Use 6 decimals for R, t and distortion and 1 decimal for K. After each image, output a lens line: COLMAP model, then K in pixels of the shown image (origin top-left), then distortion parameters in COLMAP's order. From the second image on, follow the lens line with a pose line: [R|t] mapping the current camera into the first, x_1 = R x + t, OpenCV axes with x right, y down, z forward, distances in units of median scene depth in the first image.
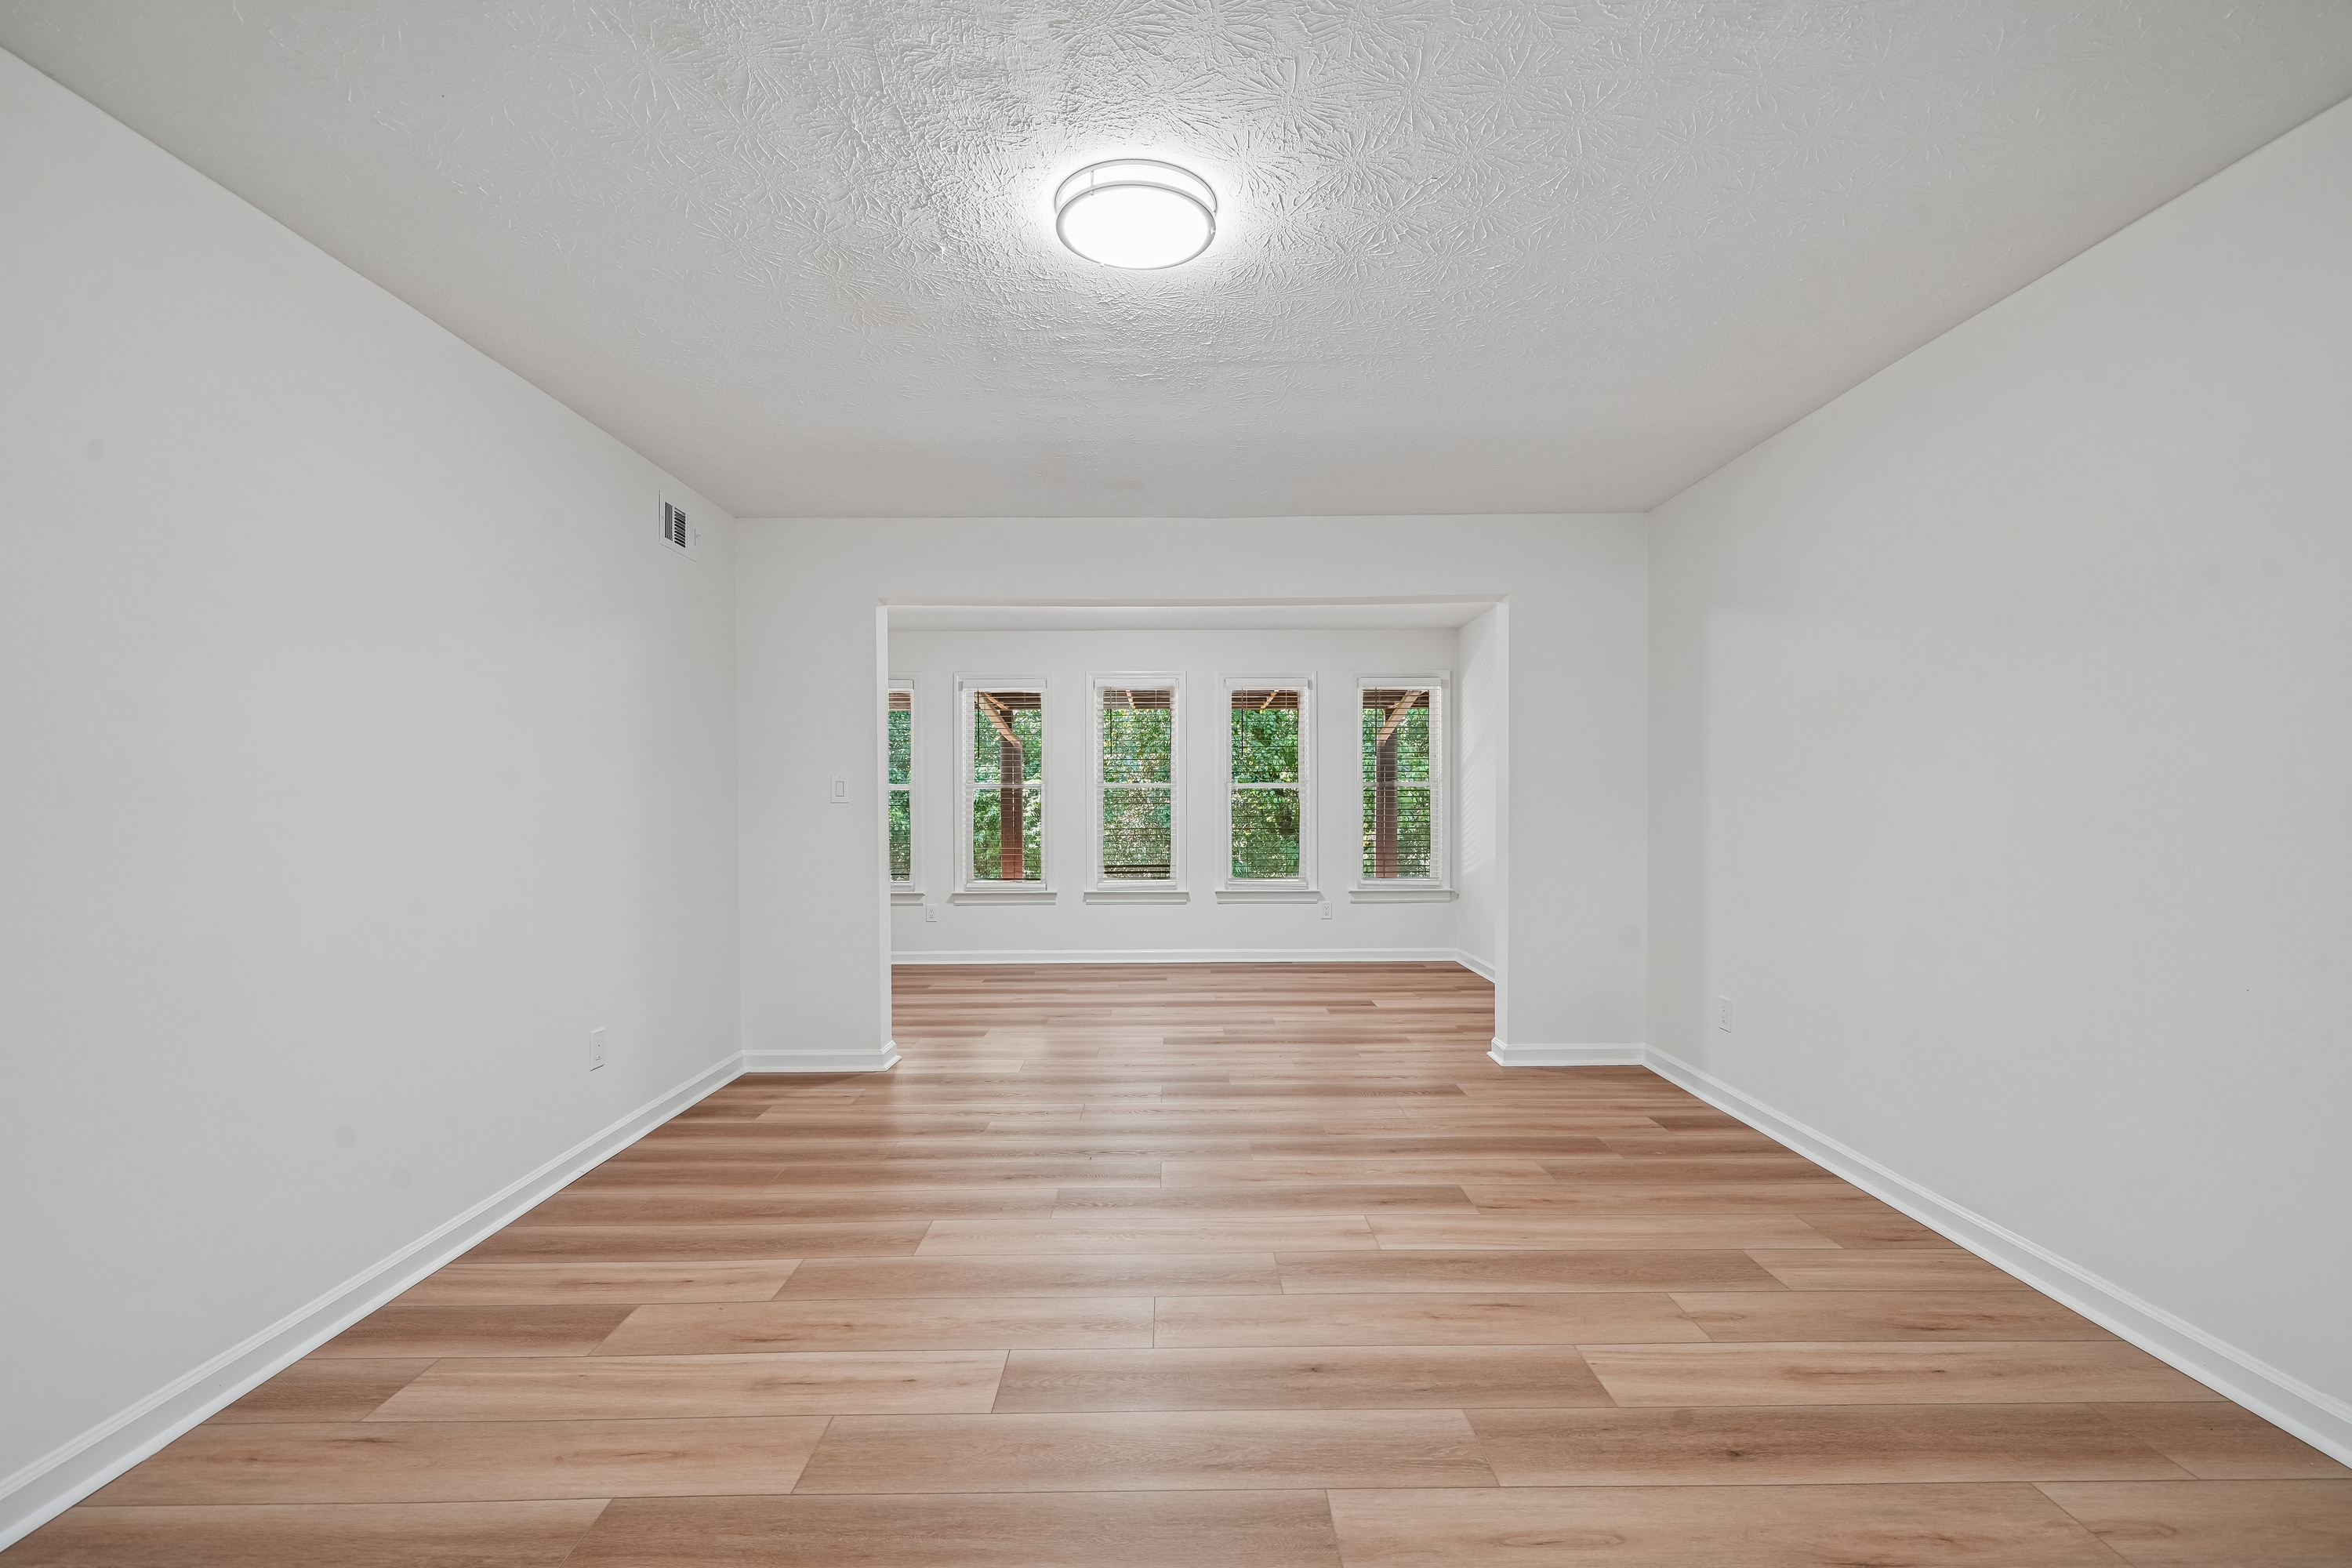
lens RADIAL K [[1023.9, 0, 1180.8], [0, 1023.9, 793.2], [0, 0, 1]] dist [-0.001499, -0.000113]
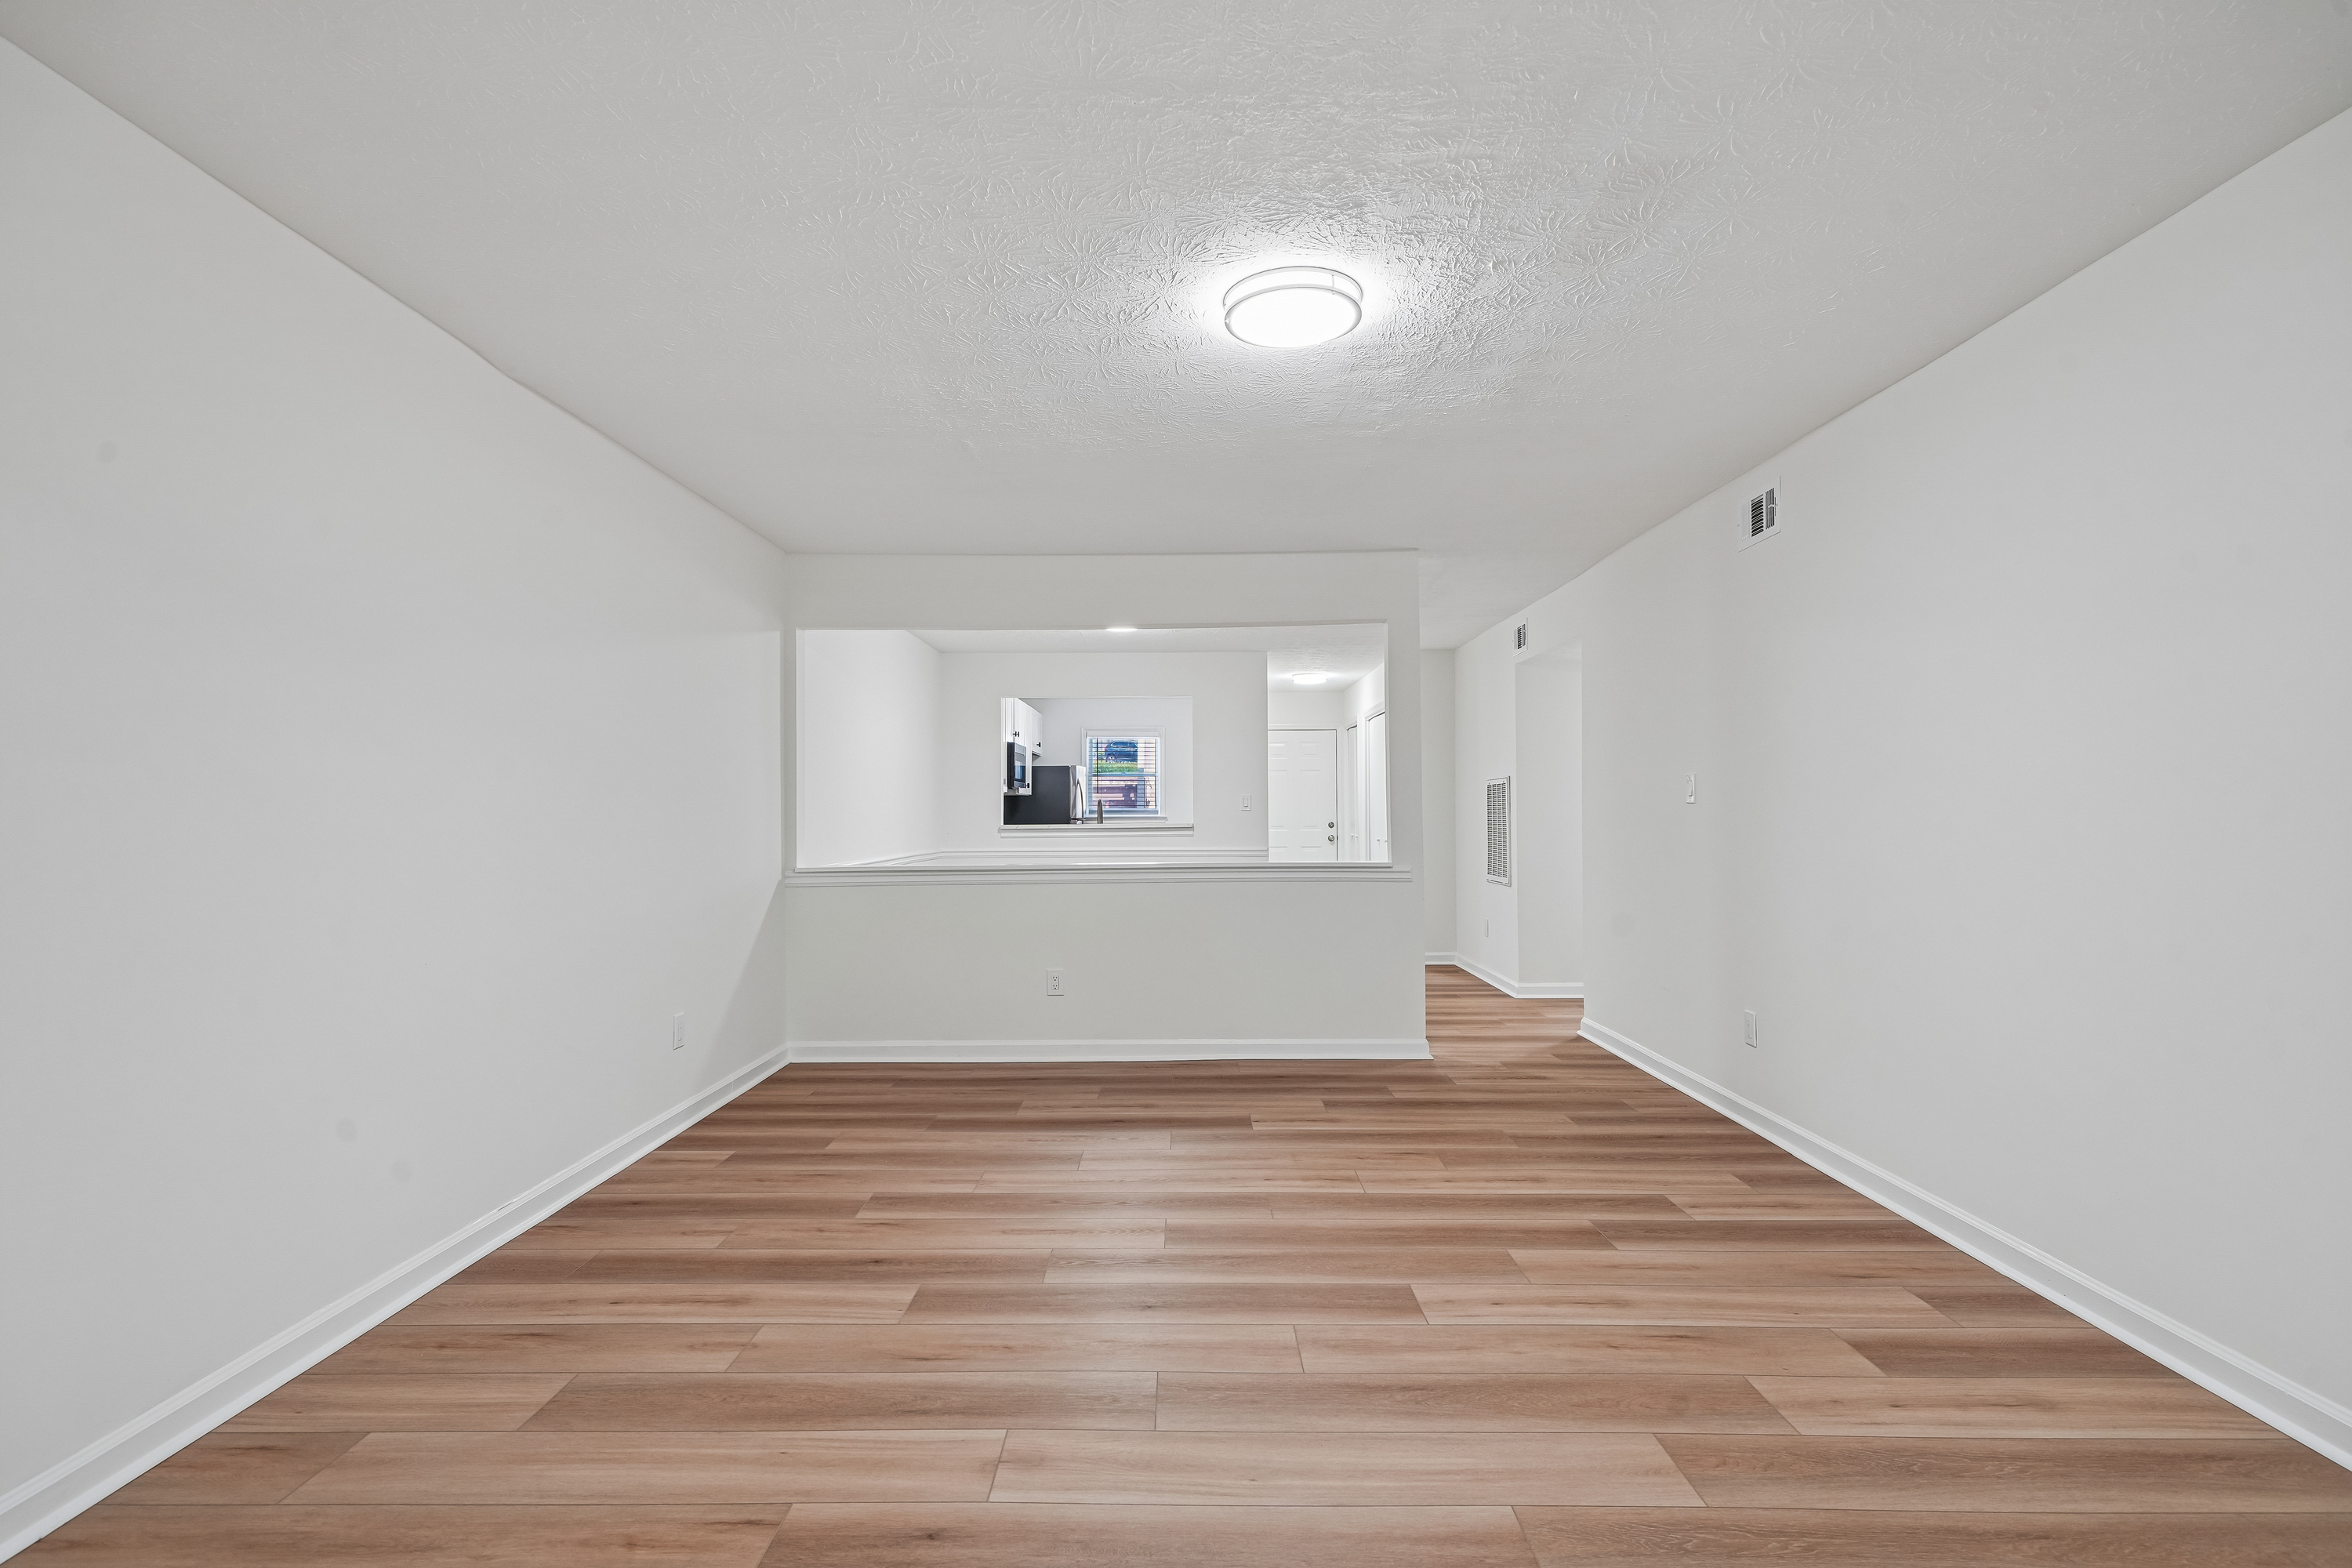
lens RADIAL K [[1118.7, 0, 1171.2], [0, 1118.7, 783.6], [0, 0, 1]] dist [-0.000803, 0.000043]
pose [[-0.999711, 0.009766, 0.021973, 0.066584], [0.009146, 0.999562, -0.028148, 0.012173], [-0.022239, -0.027939, -0.999362, 2.104252]]
